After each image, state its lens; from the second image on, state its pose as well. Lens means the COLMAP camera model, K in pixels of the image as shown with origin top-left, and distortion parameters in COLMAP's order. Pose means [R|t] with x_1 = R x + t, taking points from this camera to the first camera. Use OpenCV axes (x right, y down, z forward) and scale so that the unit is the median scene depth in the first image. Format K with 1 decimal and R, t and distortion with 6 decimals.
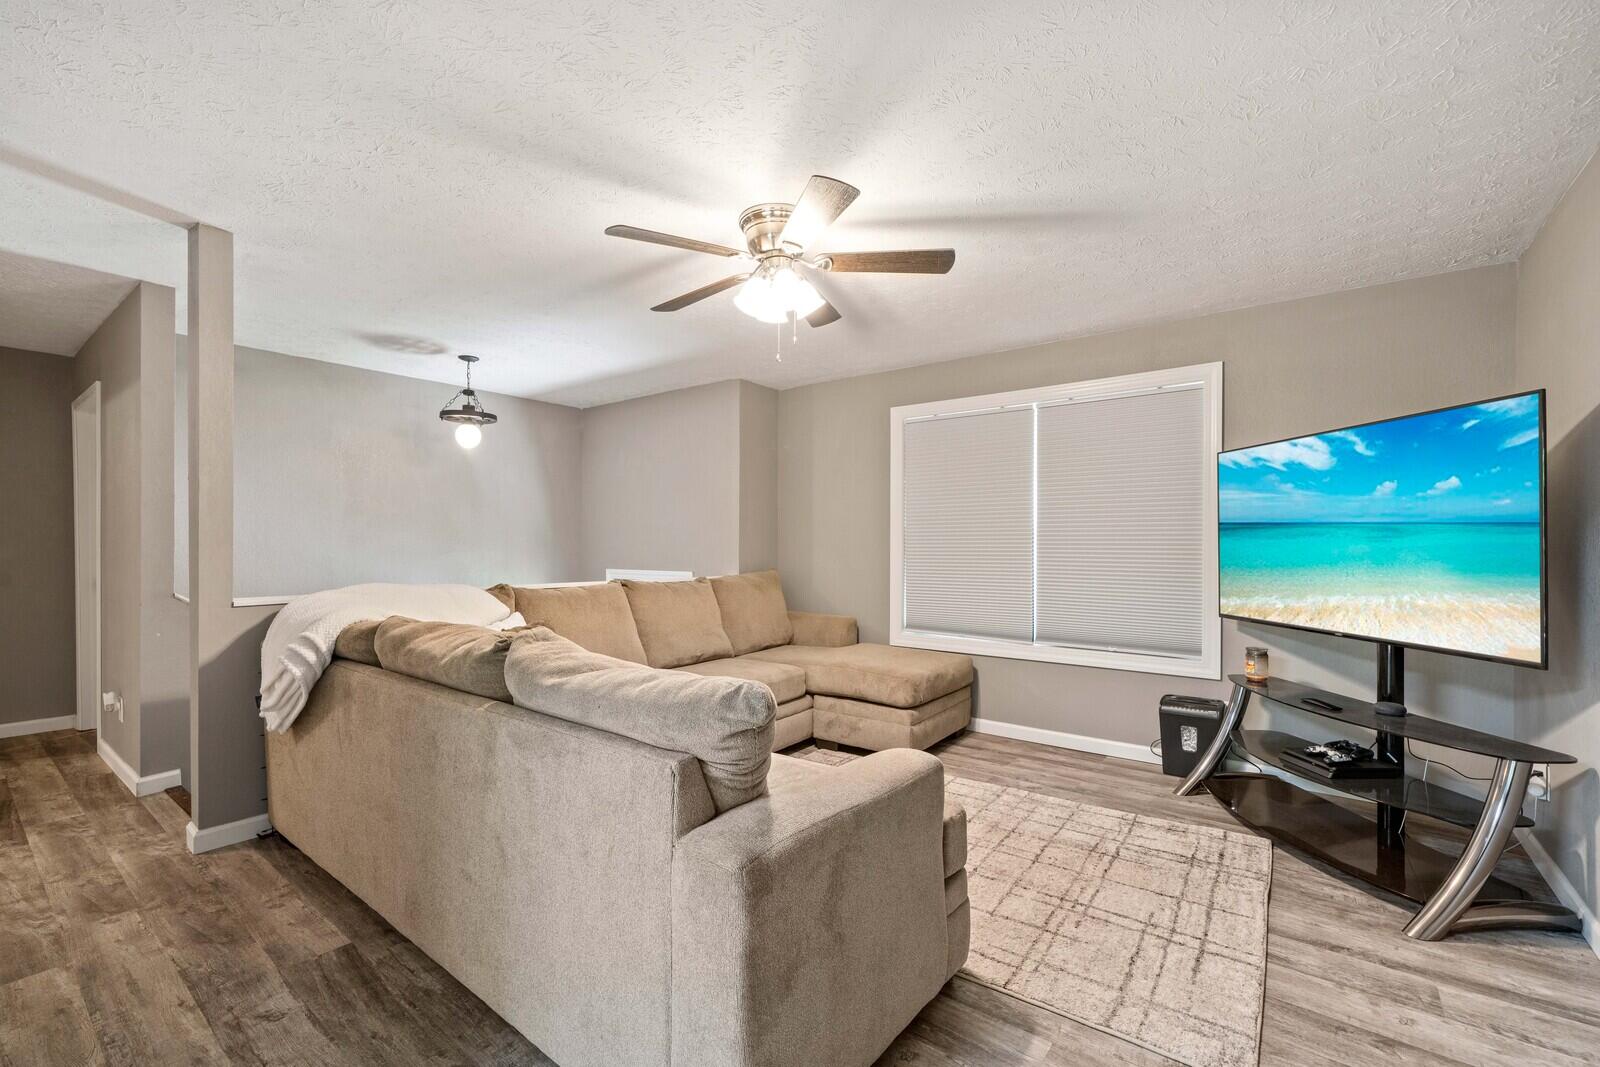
lens RADIAL K [[675.1, 0, 802.1], [0, 675.1, 552.2], [0, 0, 1]] dist [0.001597, -0.000066]
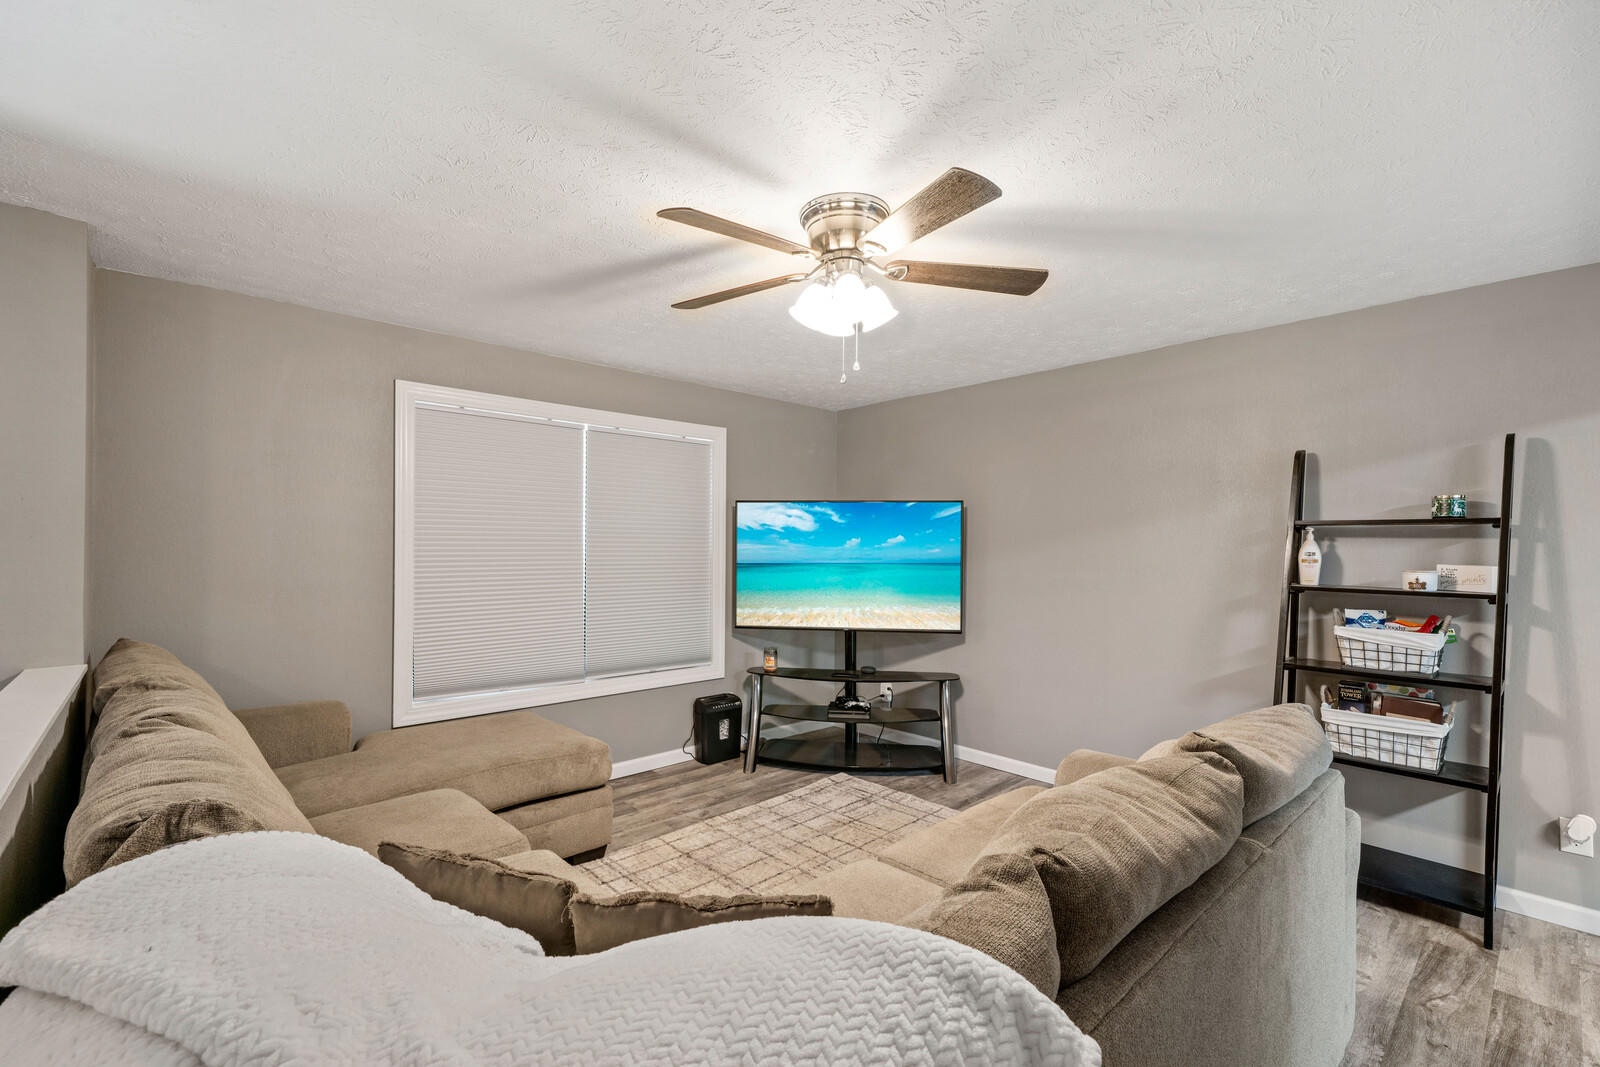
lens RADIAL K [[675.1, 0, 802.1], [0, 675.1, 552.2], [0, 0, 1]] dist [0.001597, -0.000066]
pose [[0.159545, -0.004198, 0.987182, -0.765360], [-0.011221, 0.999919, 0.006065, -0.074825], [-0.987127, -0.012045, 0.159485, 0.790453]]
